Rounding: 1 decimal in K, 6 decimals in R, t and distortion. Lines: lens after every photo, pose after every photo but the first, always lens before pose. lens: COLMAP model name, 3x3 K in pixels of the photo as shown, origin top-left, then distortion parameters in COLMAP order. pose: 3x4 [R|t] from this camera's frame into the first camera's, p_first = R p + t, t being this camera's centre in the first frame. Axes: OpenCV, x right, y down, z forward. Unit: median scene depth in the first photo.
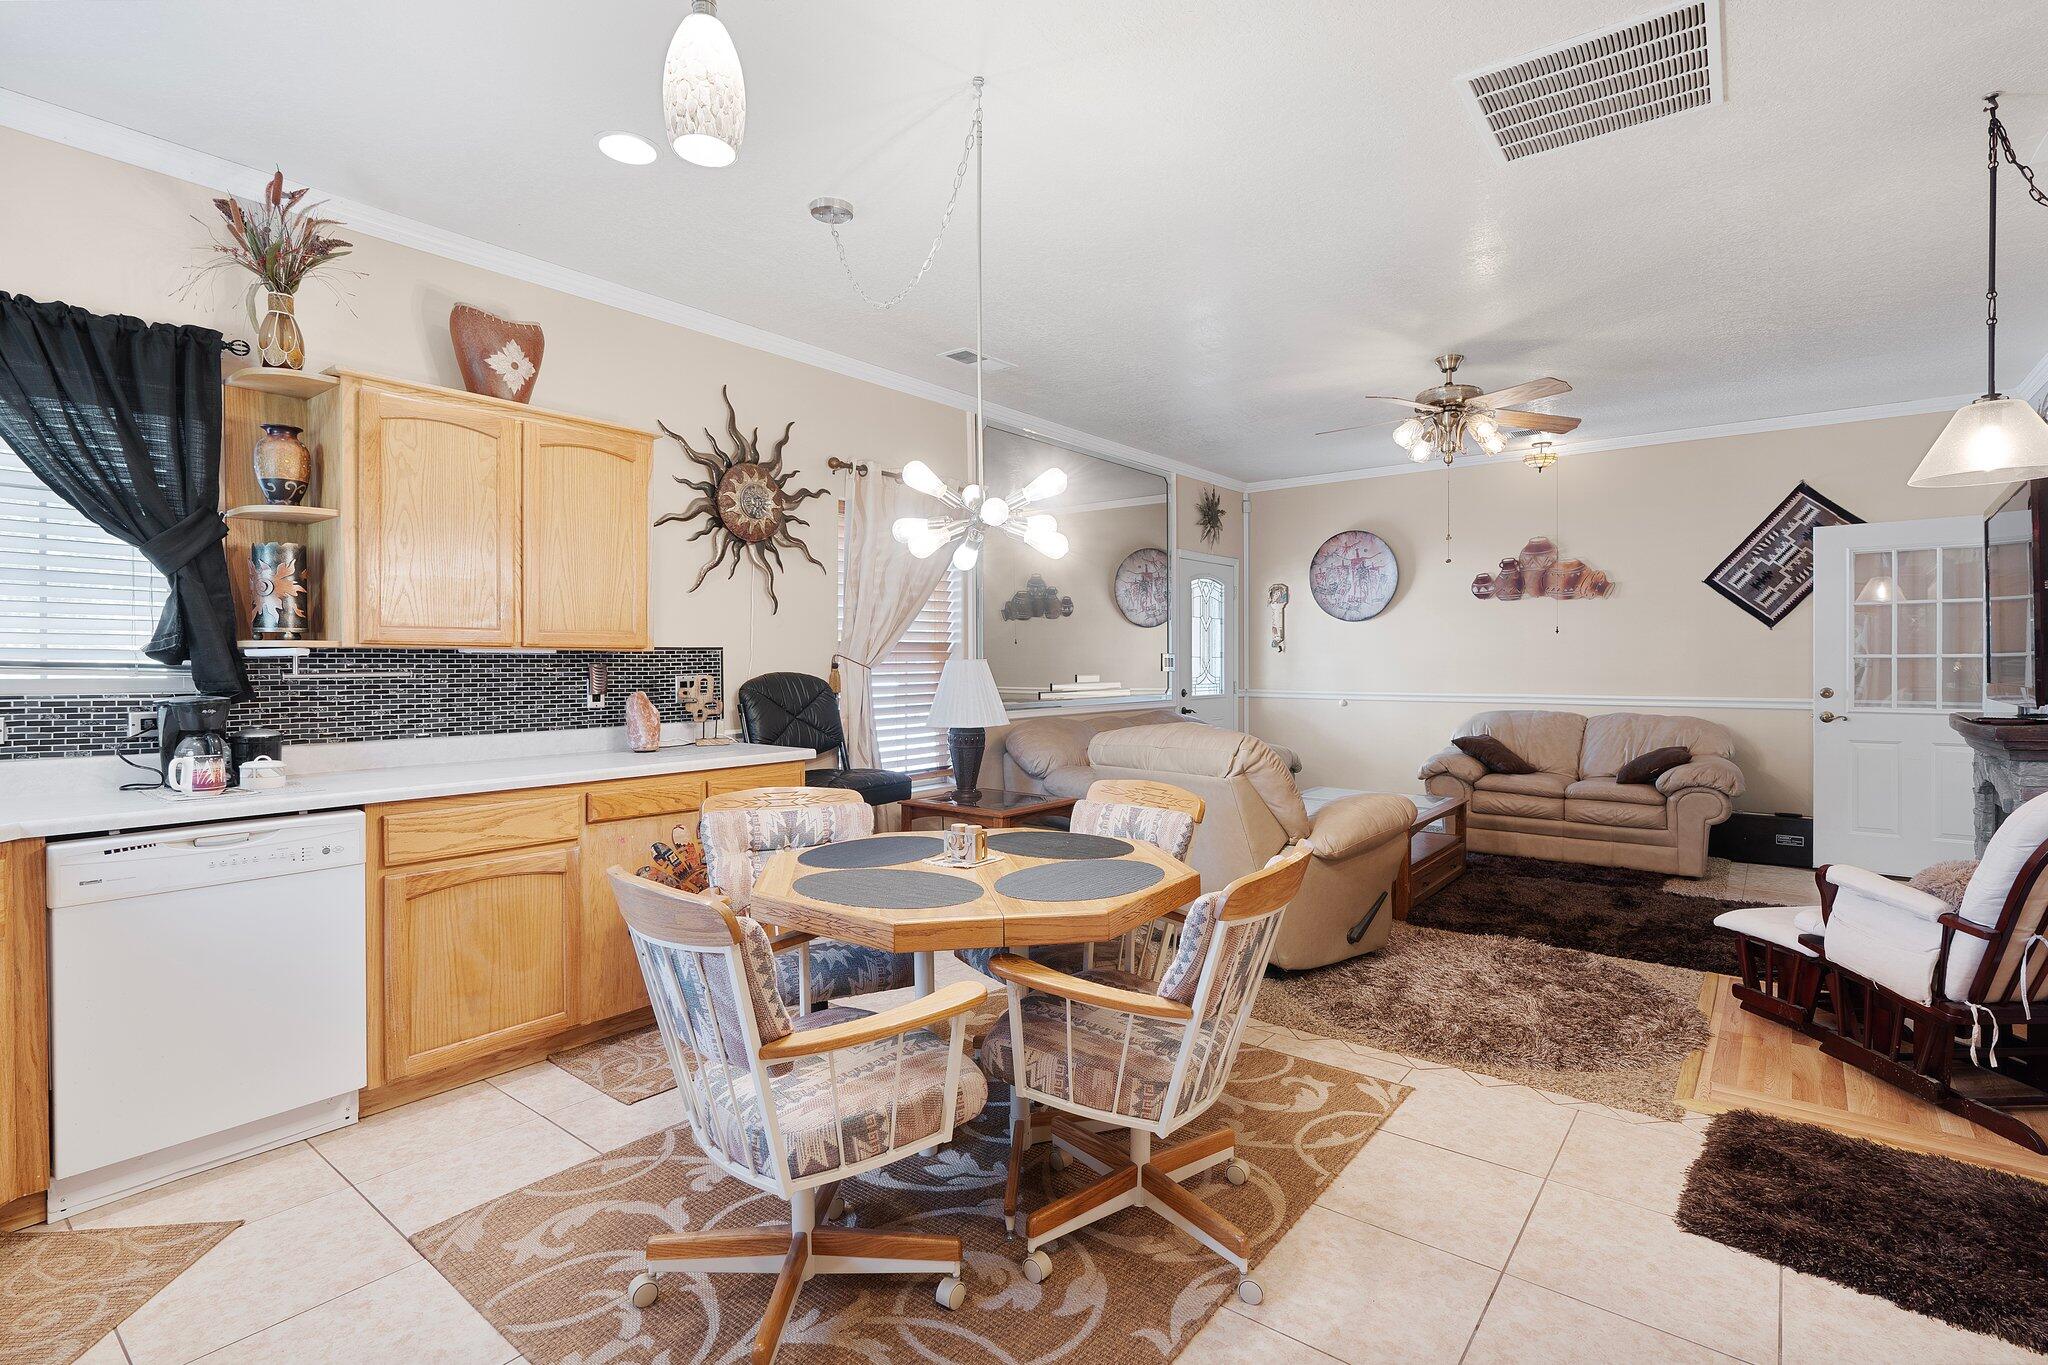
lens RADIAL K [[964.8, 0, 1026.9], [0, 964.8, 664.1], [0, 0, 1]] dist [0.001145, 0.000331]
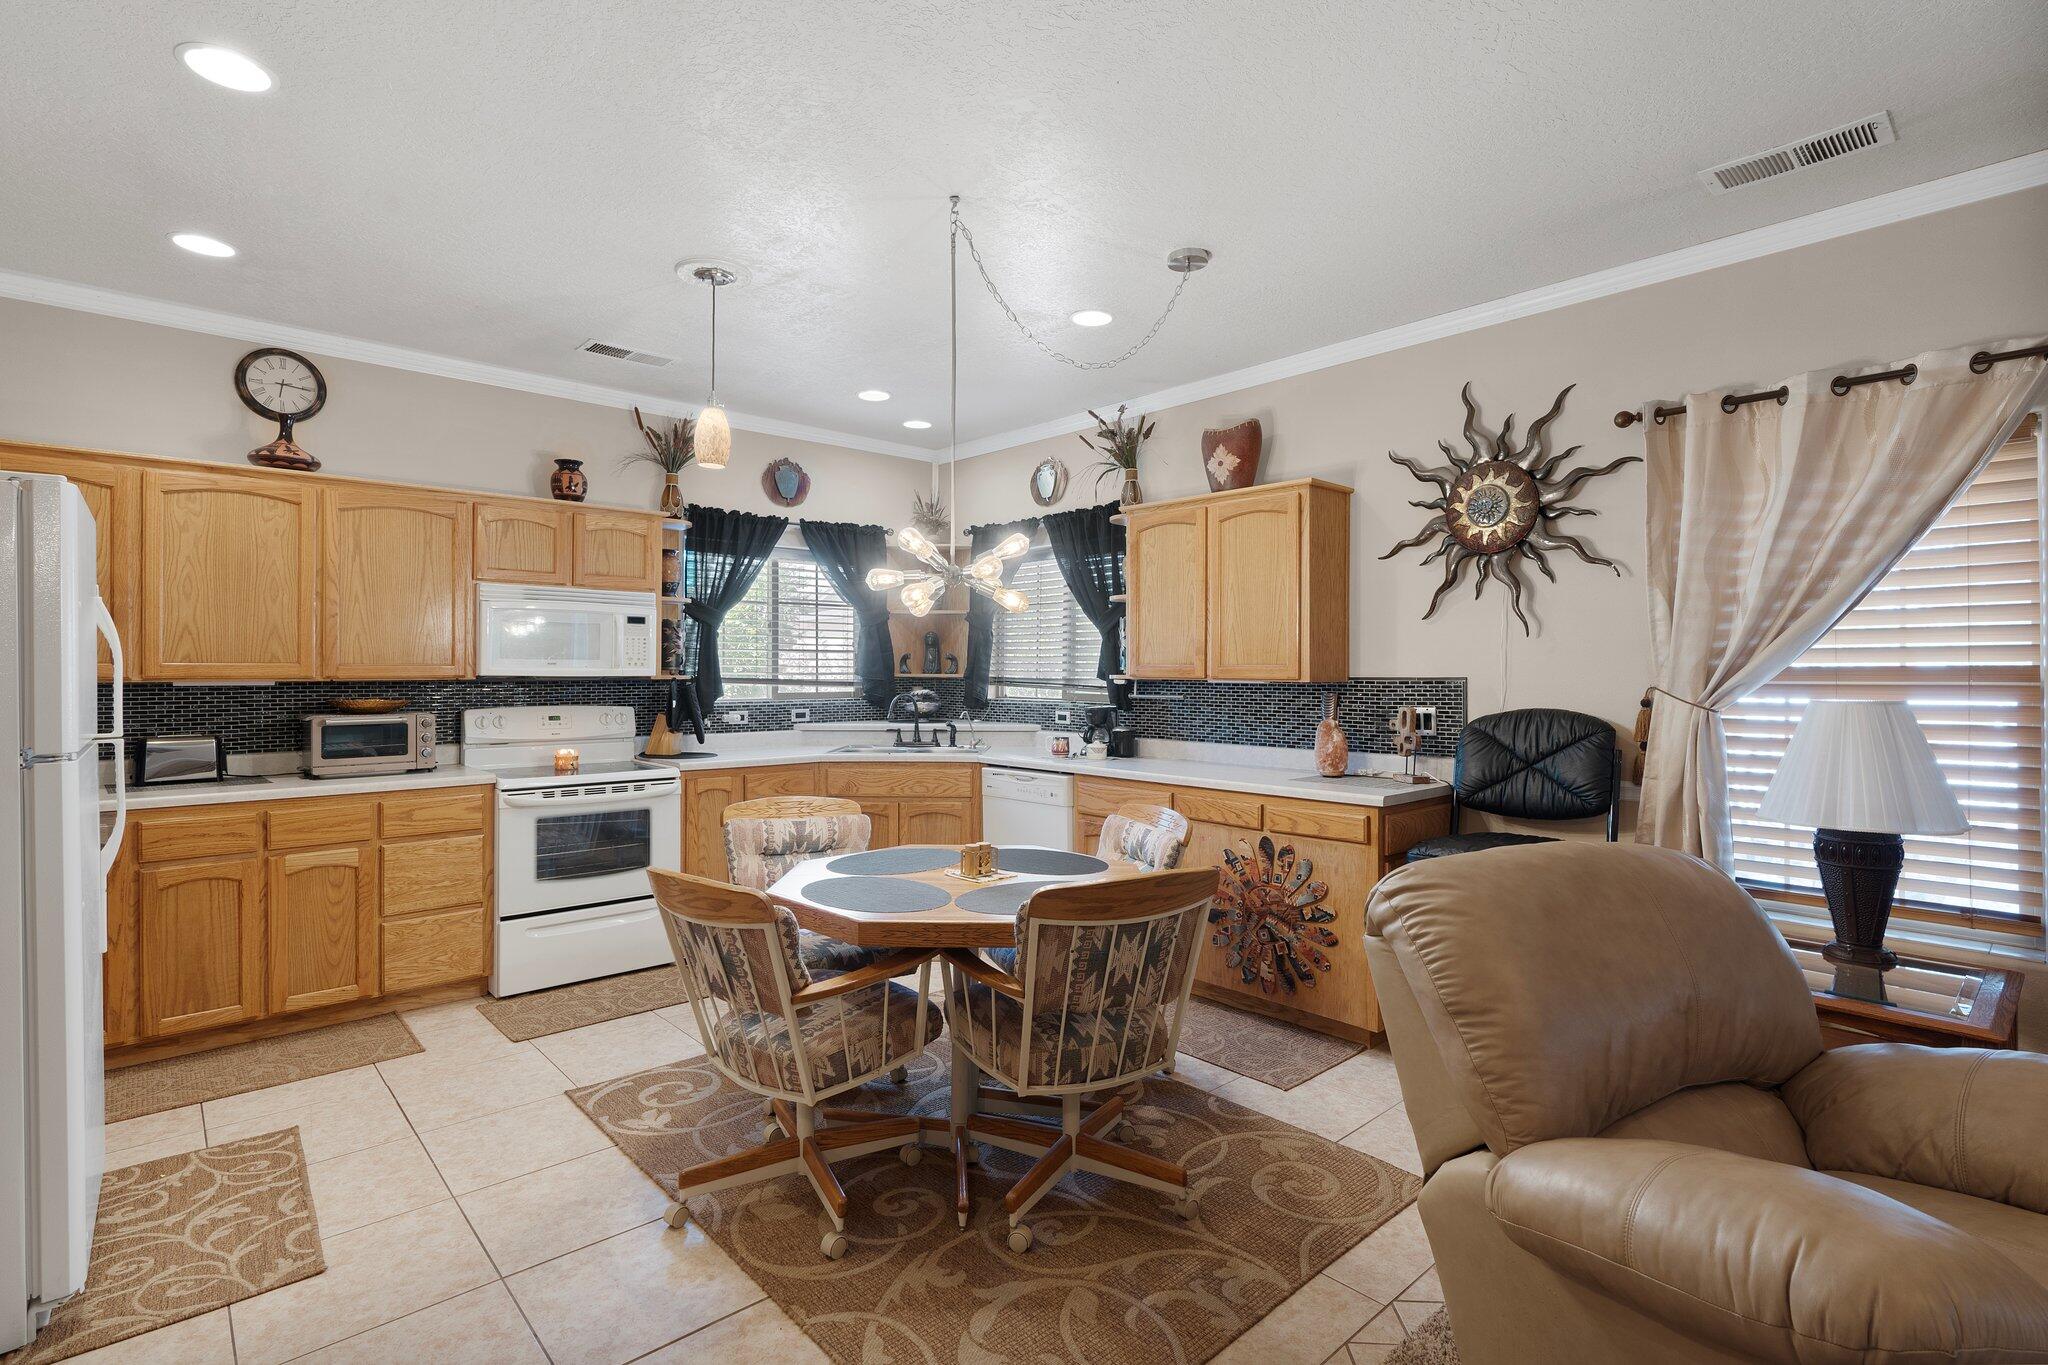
lens RADIAL K [[964.8, 0, 1026.9], [0, 964.8, 664.1], [0, 0, 1]] dist [0.001145, 0.000331]
pose [[-0.154188, -0.002316, -0.988039, 0.627902], [-0.002890, 0.999994, -0.001893, -0.026906], [0.988037, 0.002564, -0.154194, 0.738649]]
